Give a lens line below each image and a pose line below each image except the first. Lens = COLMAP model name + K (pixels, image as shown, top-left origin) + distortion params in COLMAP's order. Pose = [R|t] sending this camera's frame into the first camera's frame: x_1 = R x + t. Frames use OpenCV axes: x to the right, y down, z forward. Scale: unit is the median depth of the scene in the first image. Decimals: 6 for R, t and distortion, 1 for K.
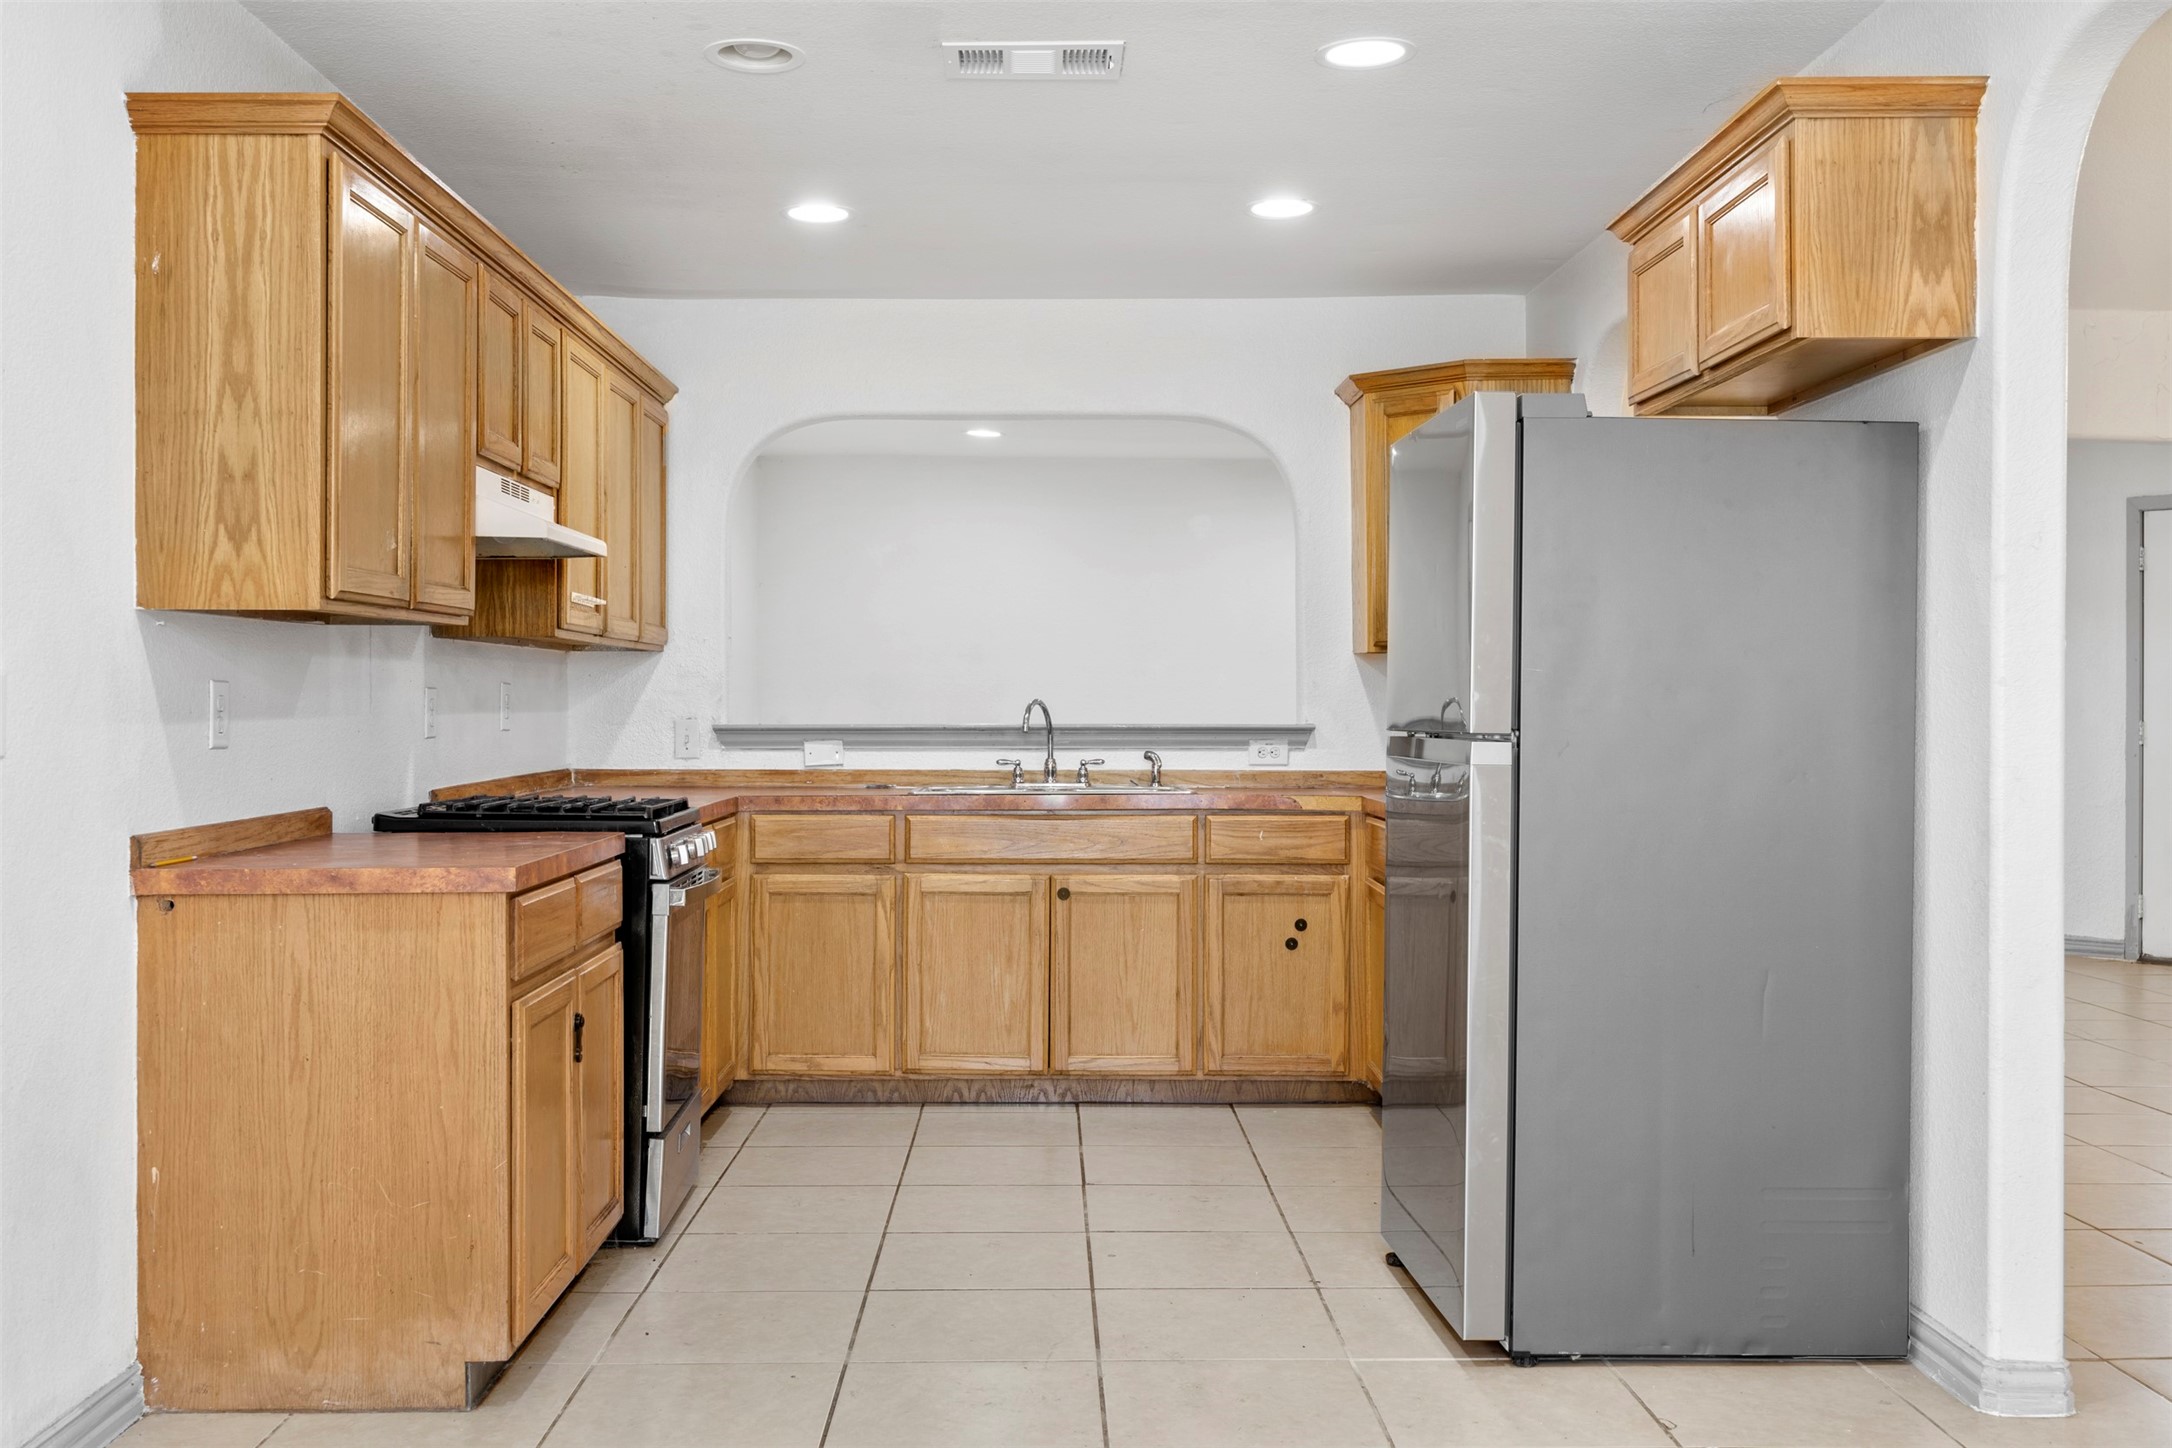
lens RADIAL K [[2184.6, 0, 1086.0], [0, 2184.6, 724.0], [0, 0, 1]] dist [0.004156, 0.001413]
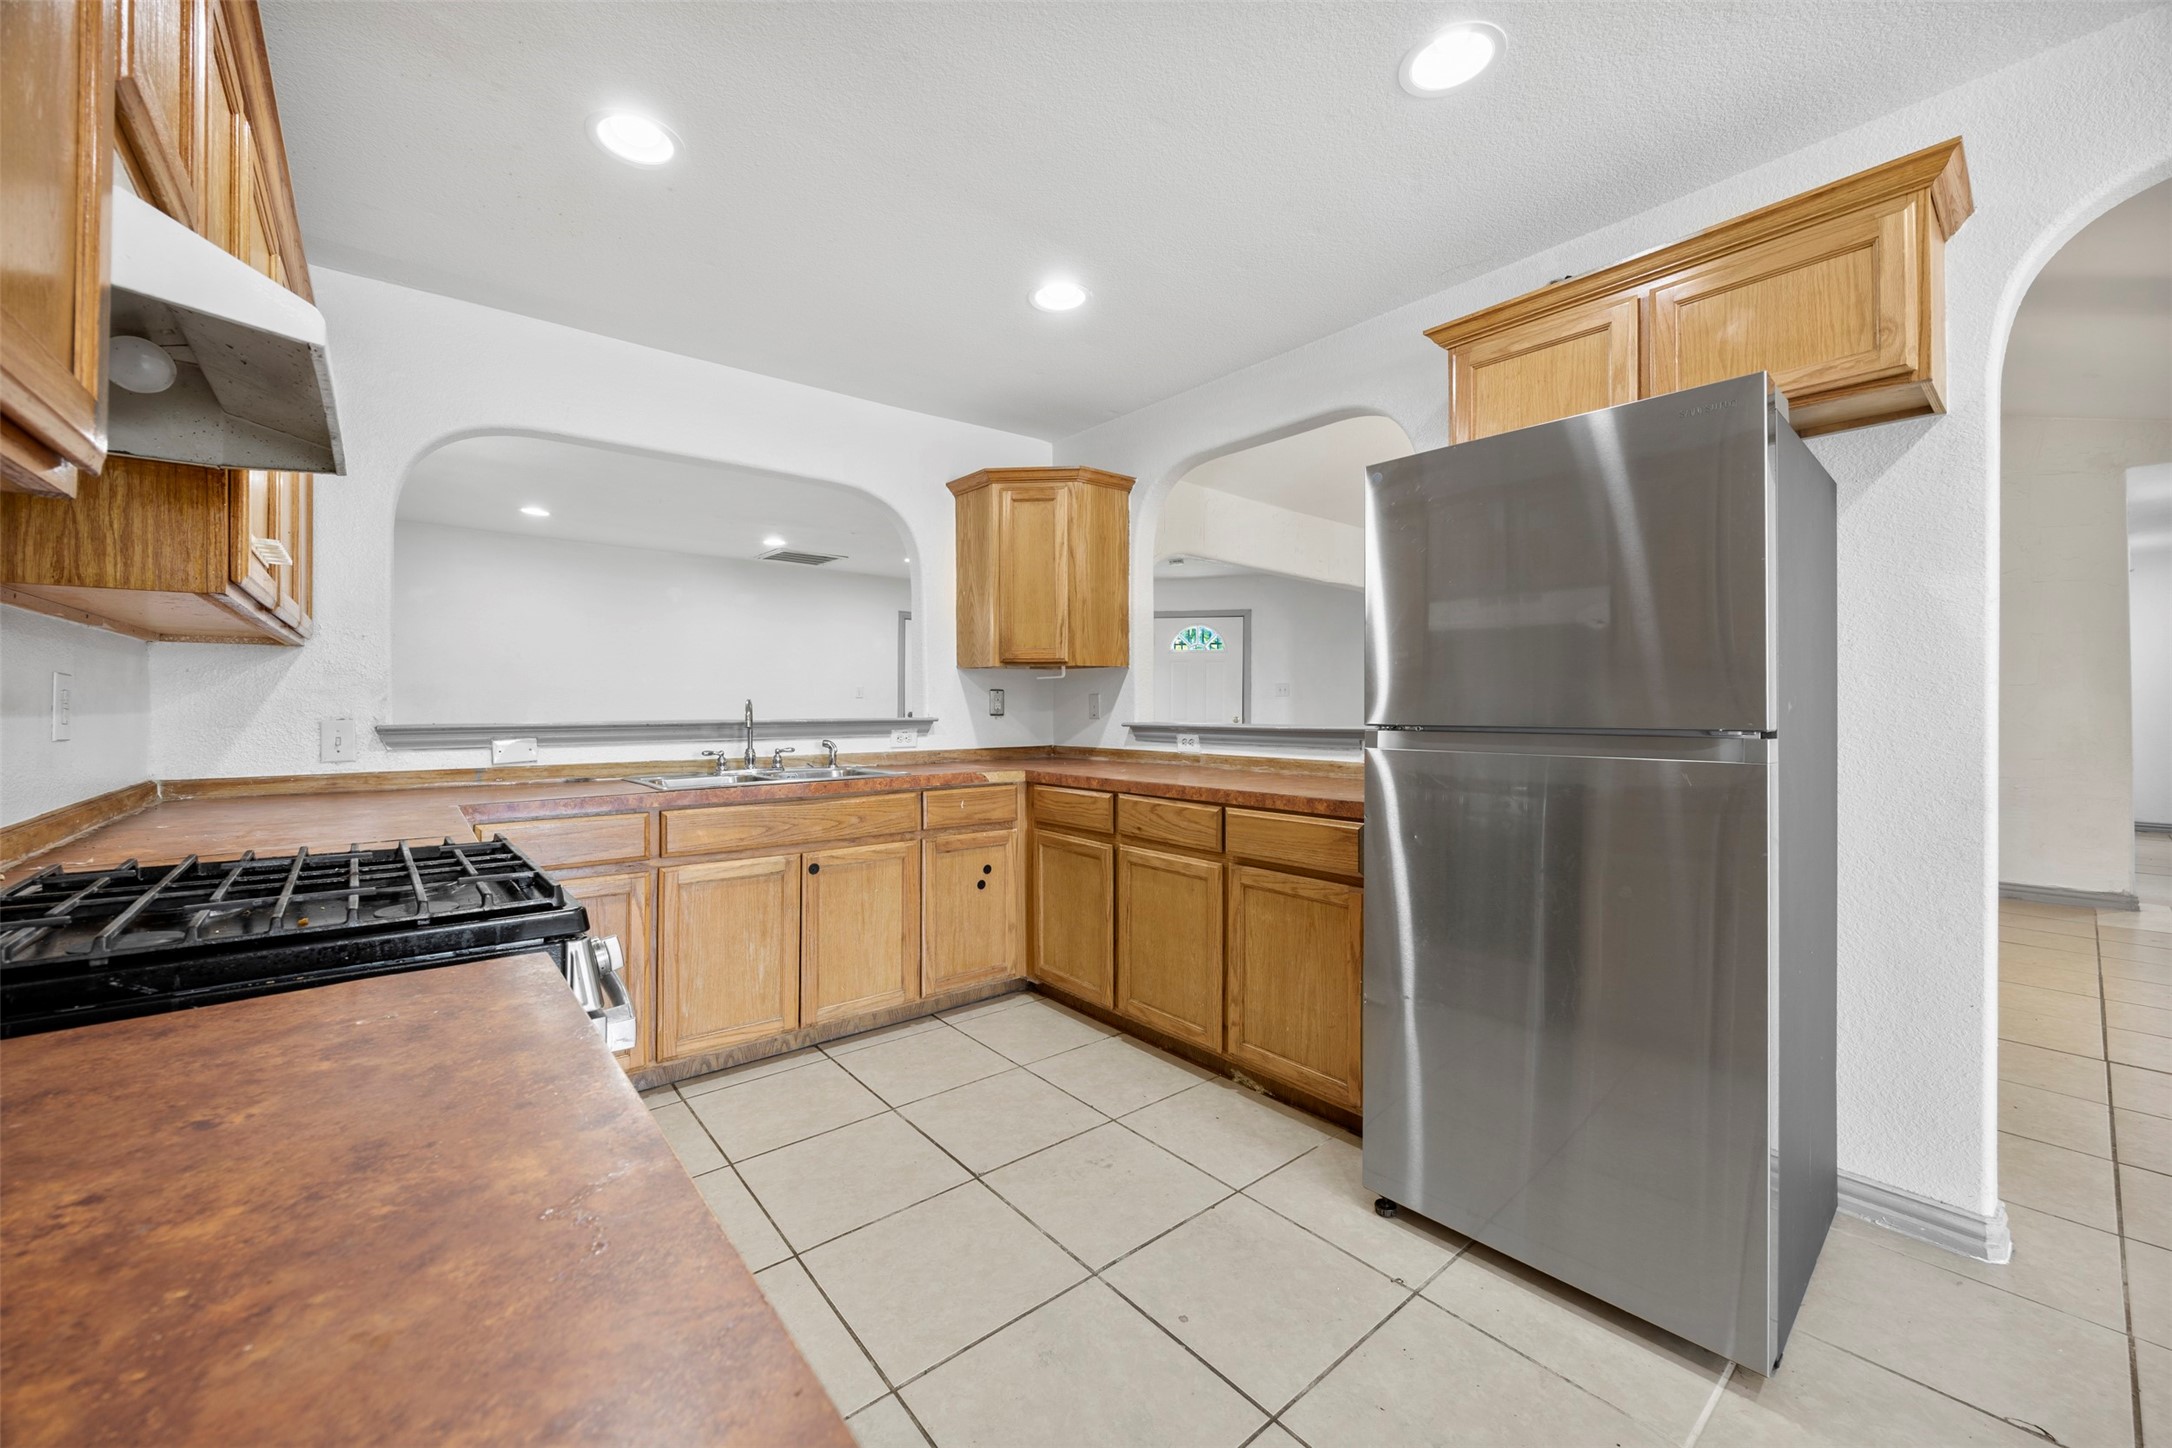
lens RADIAL K [[838.2, 0, 1096.2], [0, 838.2, 705.1], [0, 0, 1]] dist [-0.002459, -0.000380]
pose [[0.773756, -0.002592, 0.633478, -0.172381], [0.007778, 0.999955, -0.005410, -0.004399], [-0.633436, 0.009113, 0.773741, 0.563088]]
